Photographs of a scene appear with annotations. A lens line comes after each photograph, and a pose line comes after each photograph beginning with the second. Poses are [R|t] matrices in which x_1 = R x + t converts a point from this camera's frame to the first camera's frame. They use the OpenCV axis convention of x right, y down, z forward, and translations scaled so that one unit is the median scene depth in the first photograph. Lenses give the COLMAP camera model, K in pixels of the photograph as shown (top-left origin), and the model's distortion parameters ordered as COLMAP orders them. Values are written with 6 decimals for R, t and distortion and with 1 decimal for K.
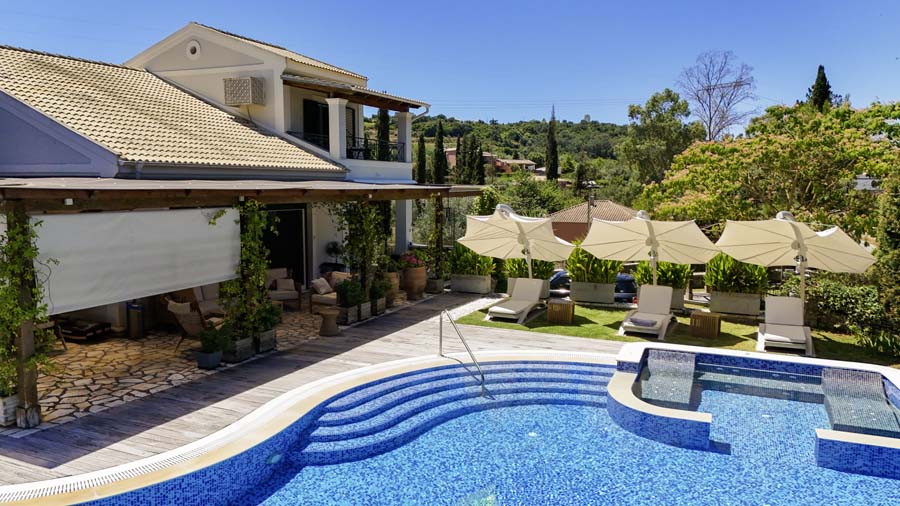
lens RADIAL K [[652.8, 0, 450.0], [0, 652.8, 253.0], [0, 0, 1]] dist [0.063943, -0.000522]
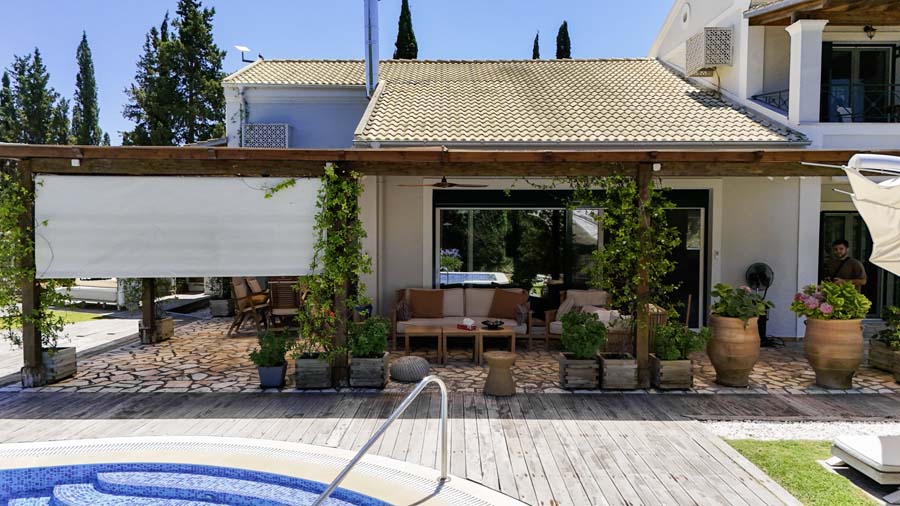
lens RADIAL K [[652.8, 0, 450.0], [0, 652.8, 253.0], [0, 0, 1]] dist [0.063943, -0.000522]
pose [[0.428238, 0.035127, -0.902983, 0.406203], [-0.095562, 0.995402, -0.006598, 0.005136], [0.898599, 0.089116, 0.429626, 0.833455]]
